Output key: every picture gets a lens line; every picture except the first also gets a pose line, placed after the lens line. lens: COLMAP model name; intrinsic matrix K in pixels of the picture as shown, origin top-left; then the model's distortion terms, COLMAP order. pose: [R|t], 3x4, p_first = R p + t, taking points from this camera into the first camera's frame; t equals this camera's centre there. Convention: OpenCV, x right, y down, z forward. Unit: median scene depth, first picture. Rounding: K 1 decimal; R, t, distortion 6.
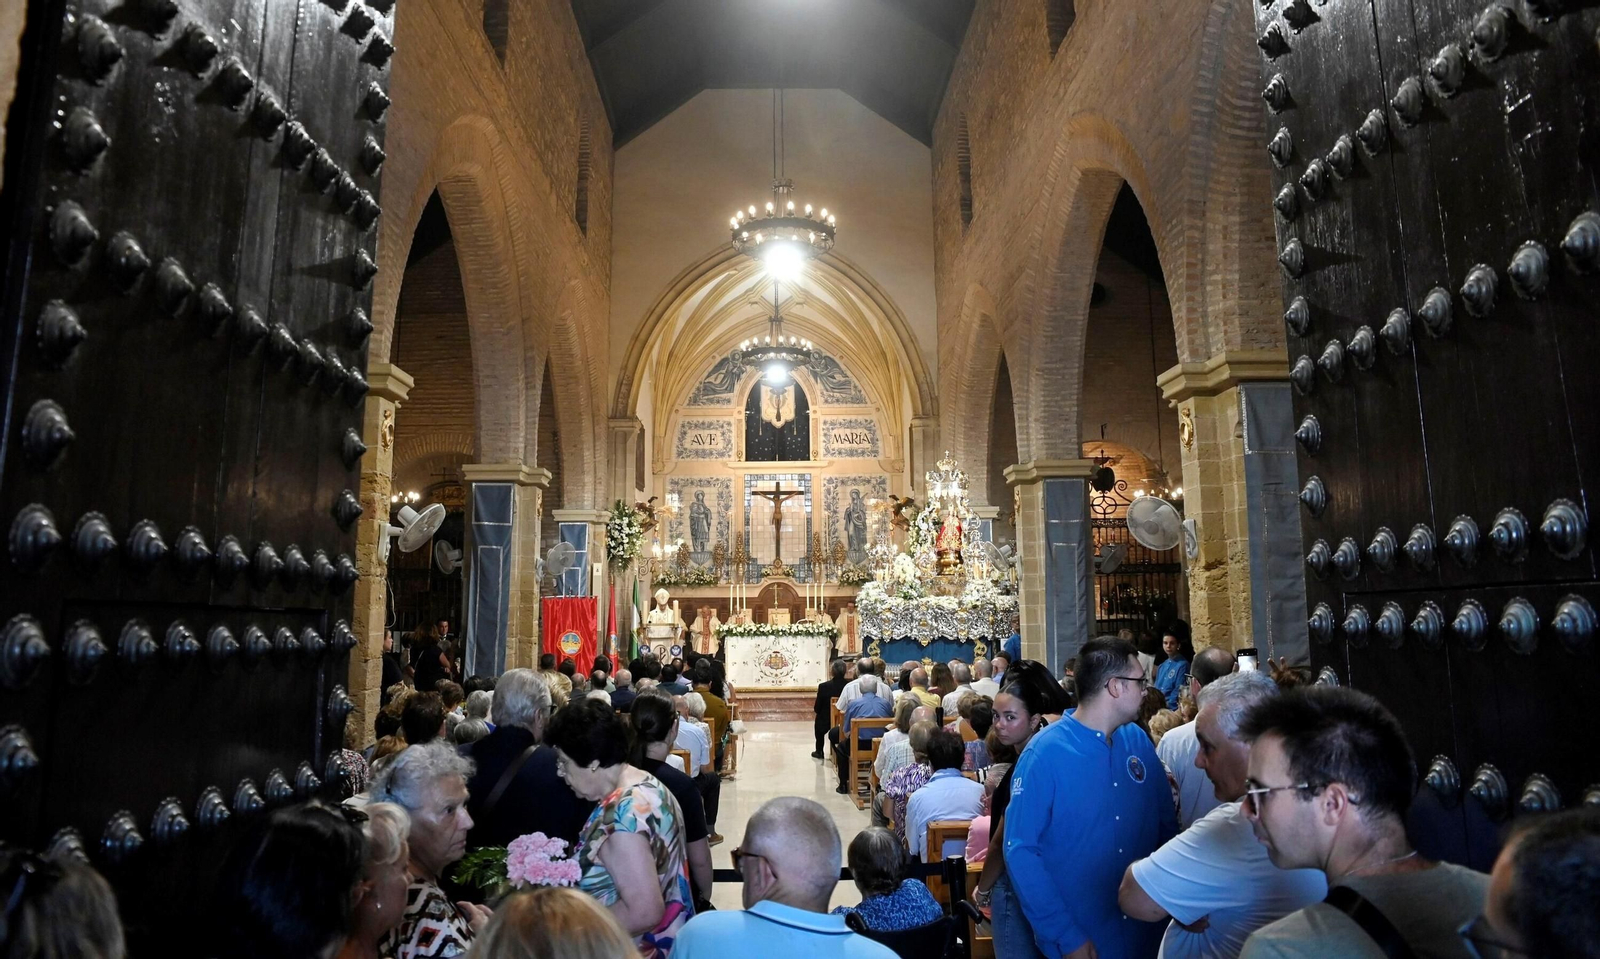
lens RADIAL K [[1137.7, 0, 762.7], [0, 1137.7, 396.0], [0, 0, 1]] dist [-0.101359, 0.000207]
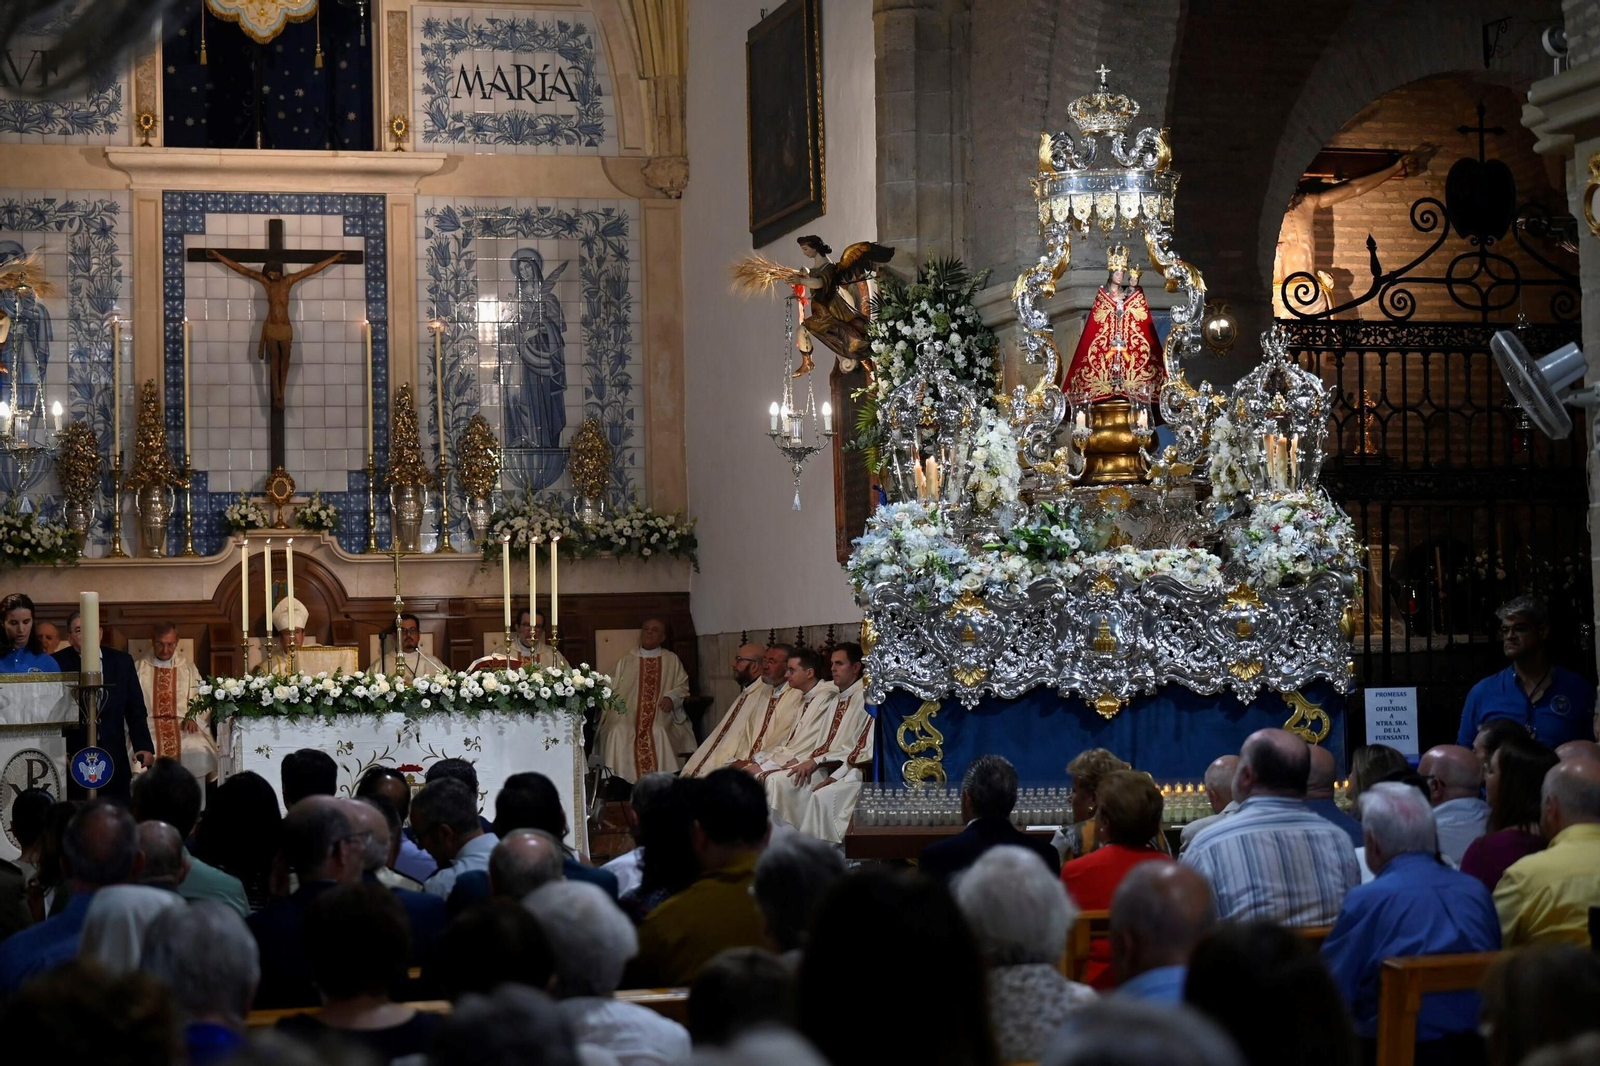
lens RADIAL K [[3256.4, 0, 800.0], [0, 3256.4, 457.6], [0, 0, 1]] dist [0.007898, -0.049688]
pose [[0.958417, 0.002182, 0.285363, -0.131767], [-0.035282, 0.993205, 0.110905, 0.050534], [-0.283182, -0.116361, 0.951981, 0.182865]]
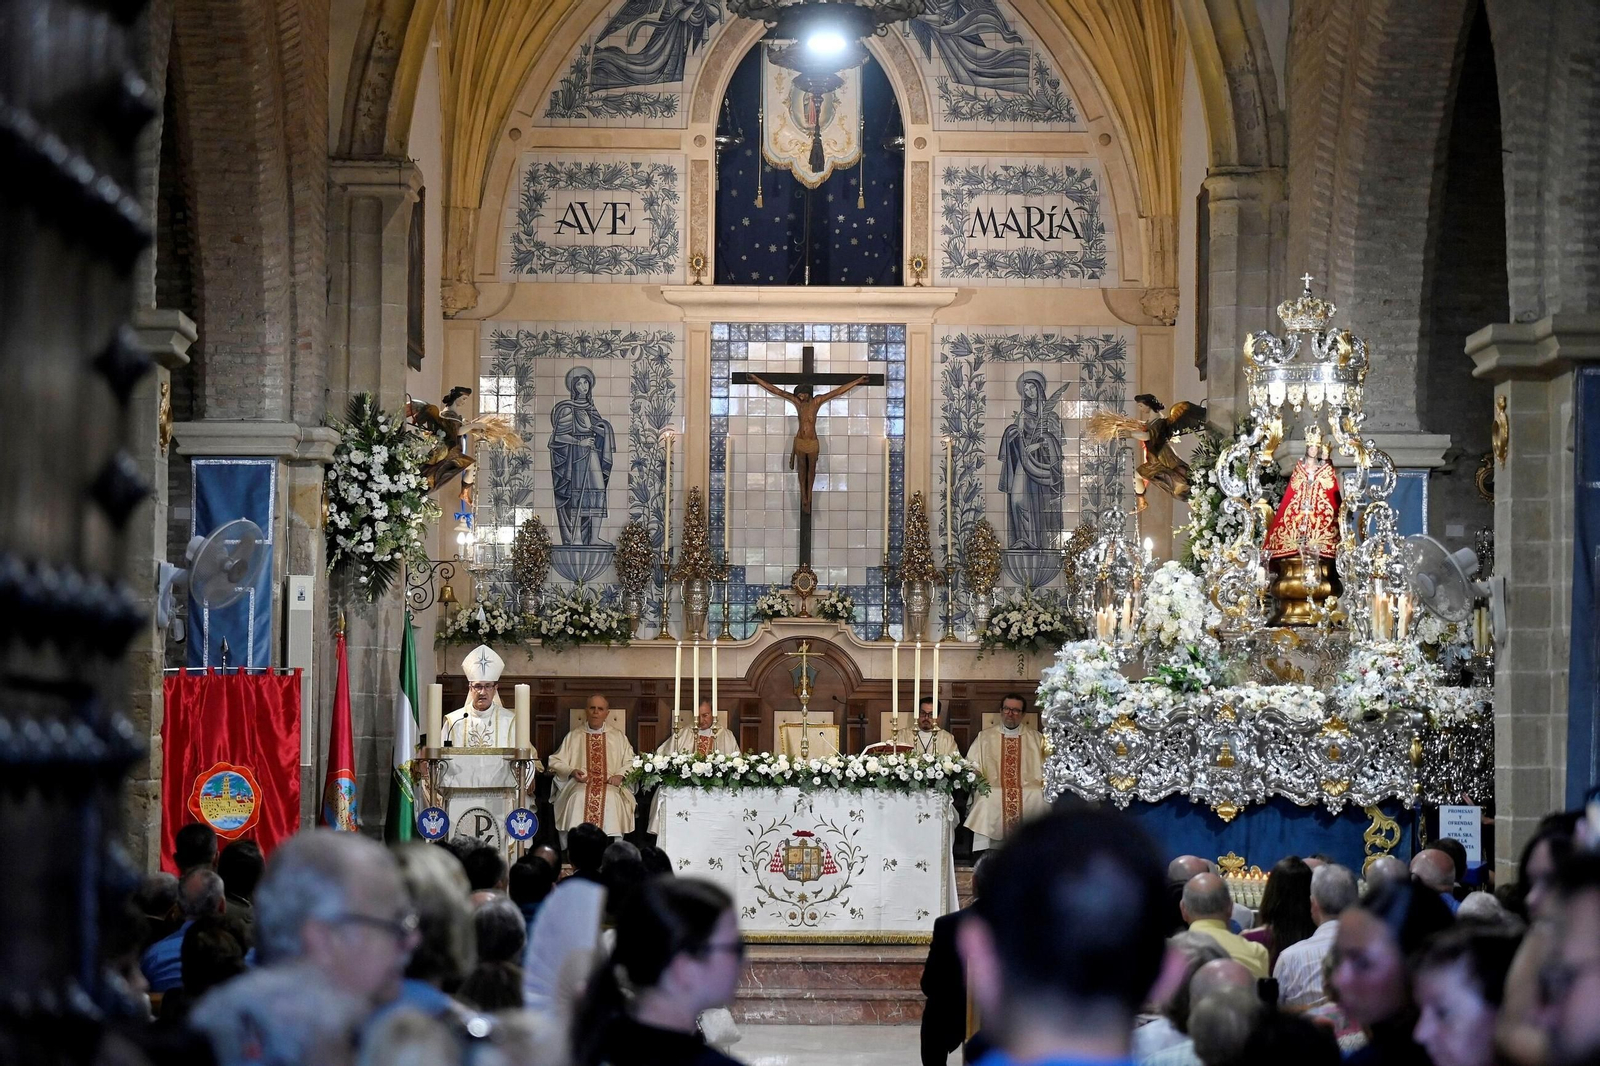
lens RADIAL K [[3474.0, 0, 800.0], [0, 3474.0, 533.0], [0, 0, 1]] dist [0.009990, 0.189113]
pose [[0.999665, 0.016724, 0.019768, -0.011985], [-0.019202, 0.990977, 0.132649, -0.010228], [-0.017371, -0.132984, 0.990966, -0.061158]]
